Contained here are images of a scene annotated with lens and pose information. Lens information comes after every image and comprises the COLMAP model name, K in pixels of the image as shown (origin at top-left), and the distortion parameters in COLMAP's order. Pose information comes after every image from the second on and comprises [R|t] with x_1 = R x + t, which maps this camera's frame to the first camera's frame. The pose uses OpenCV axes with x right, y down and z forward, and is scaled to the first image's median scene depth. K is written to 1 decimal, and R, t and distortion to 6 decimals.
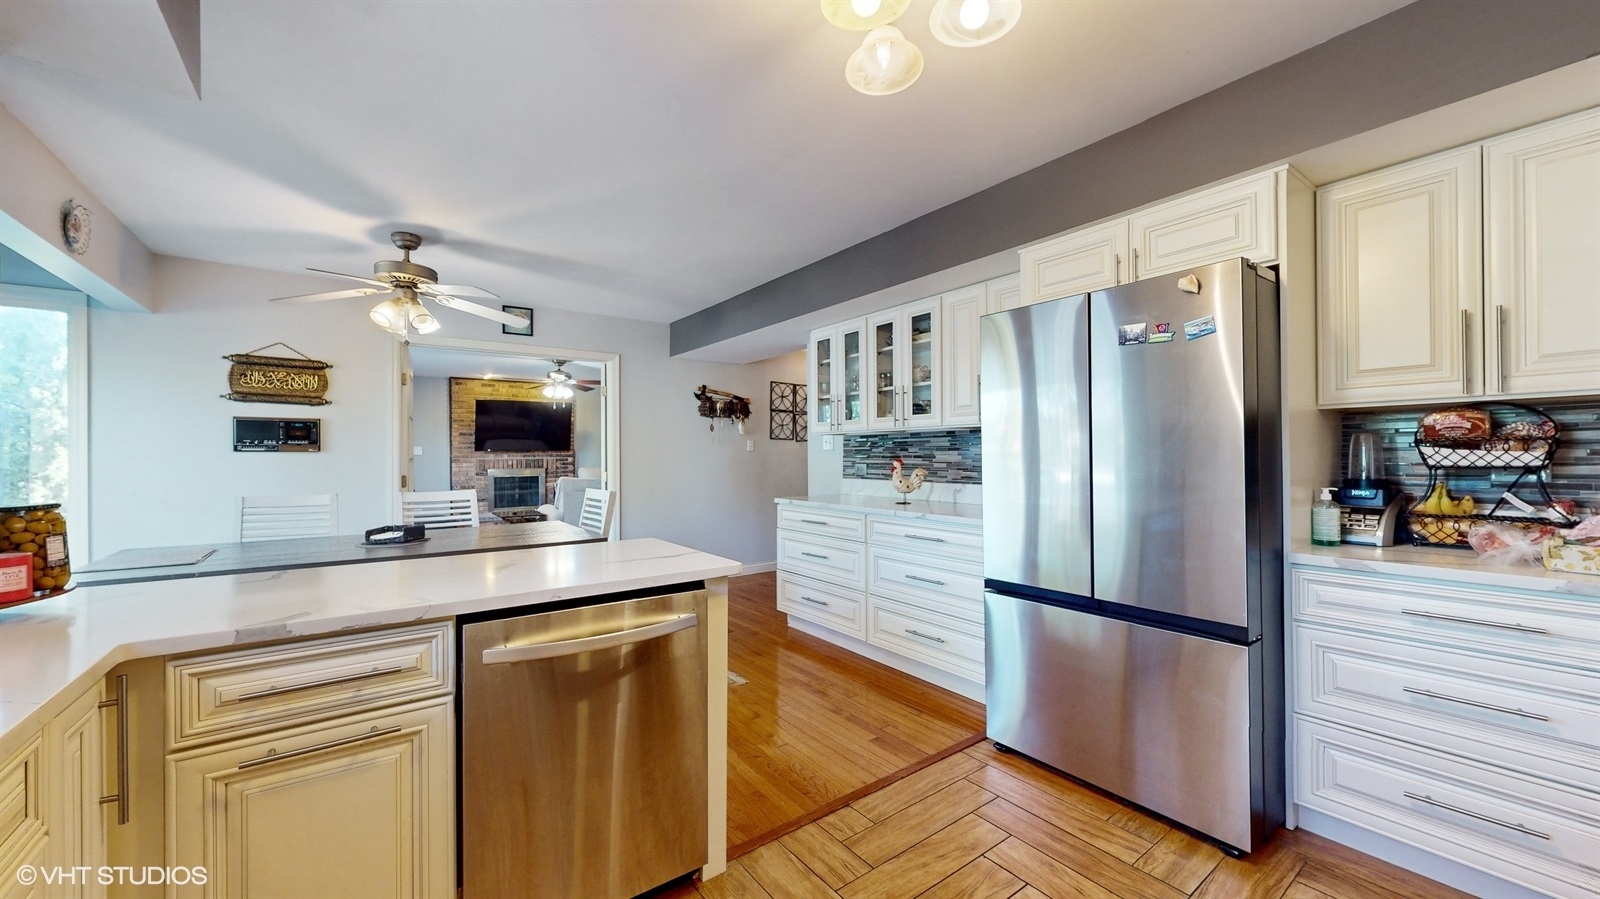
lens RADIAL K [[588.4, 0, 798.9], [0, 588.4, 450.5], [0, 0, 1]] dist [-0.000266, 0.000010]
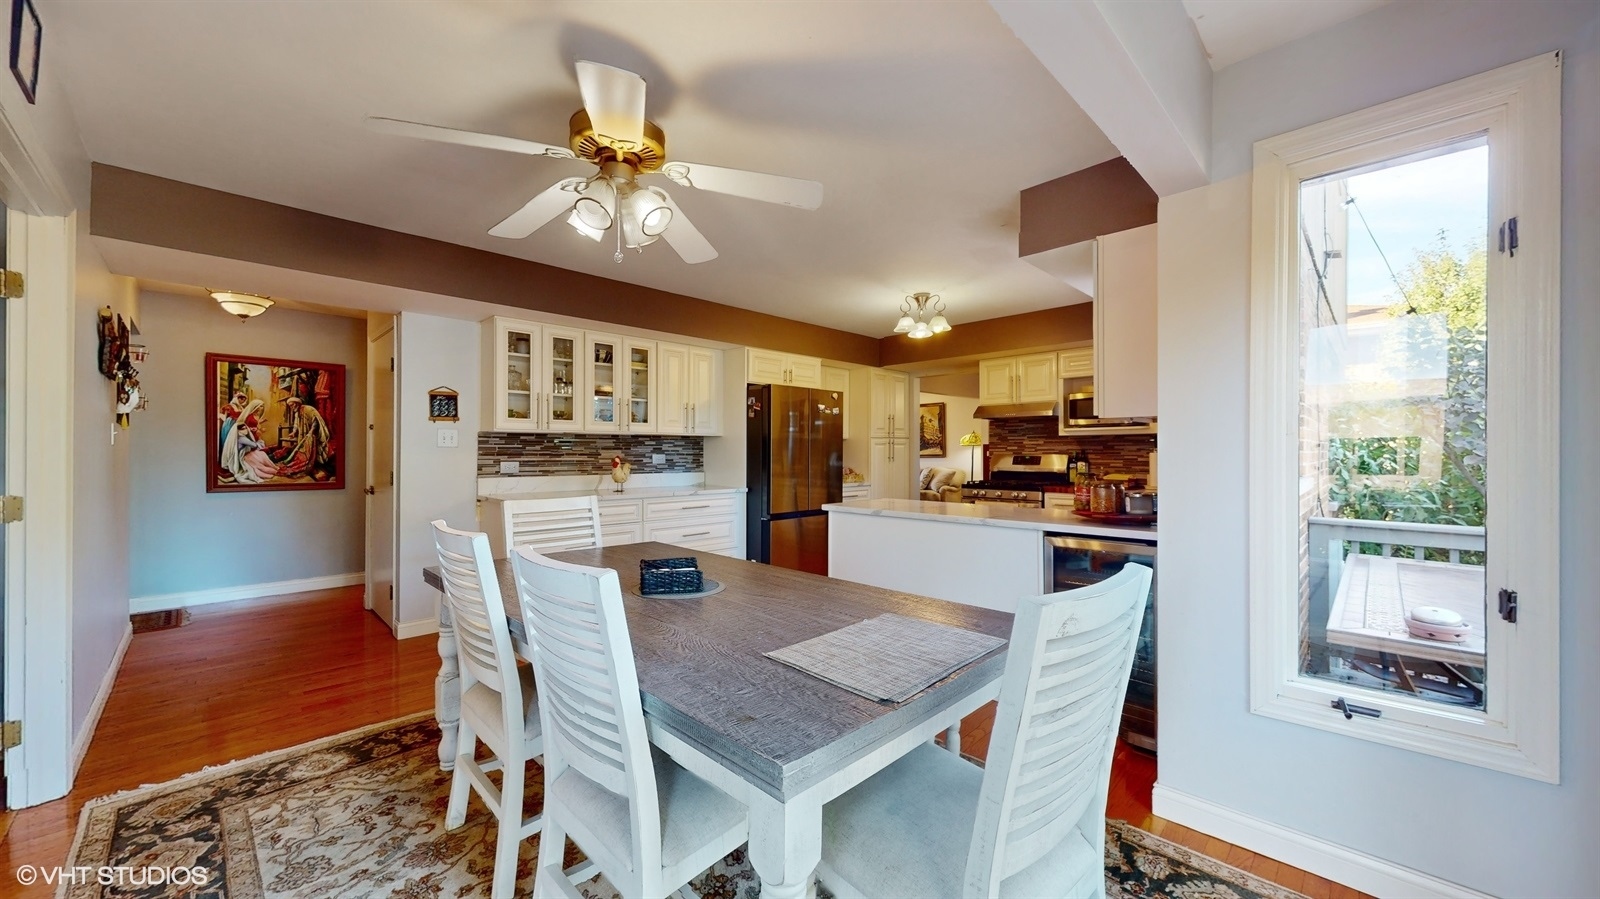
lens RADIAL K [[588.4, 0, 801.9], [0, 588.4, 455.7], [0, 0, 1]] dist [-0.000266, 0.000010]
pose [[-0.144730, 0.009096, 0.989429, -1.078462], [-0.000741, 0.999956, -0.009301, 0.024040], [-0.989471, -0.002079, -0.144717, 0.754812]]
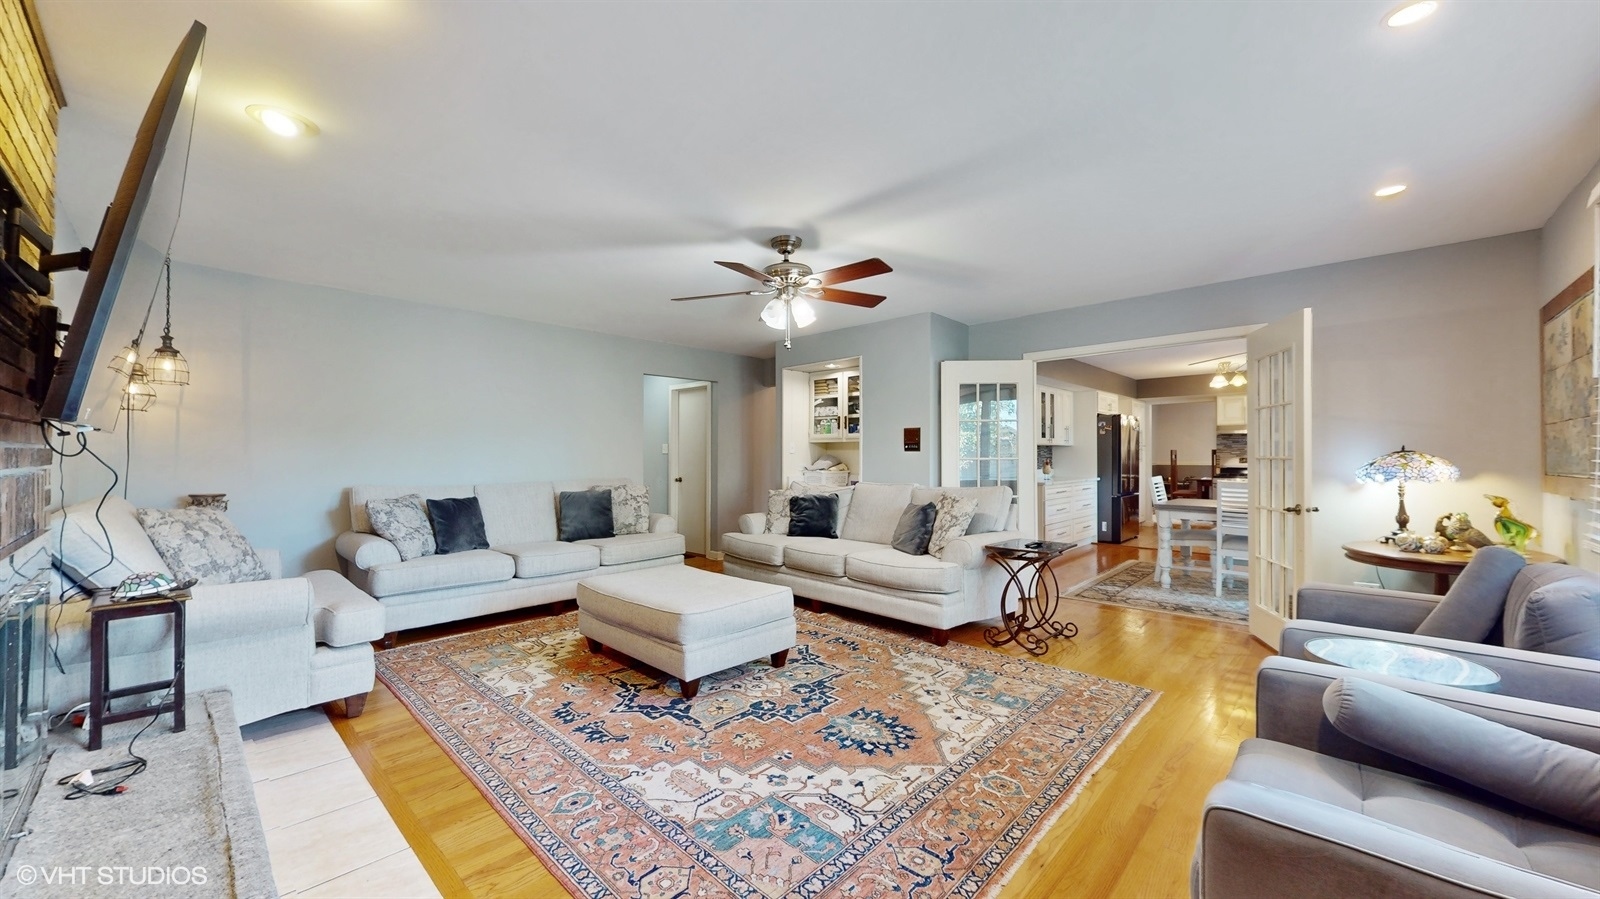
lens RADIAL K [[588.4, 0, 795.6], [0, 588.4, 454.5], [0, 0, 1]] dist [-0.000266, 0.000010]
pose [[-0.159635, 0.012717, 0.987094, -1.753628], [-0.000773, 0.999915, -0.013008, 0.031369], [-0.987176, -0.002839, -0.159611, 2.185635]]
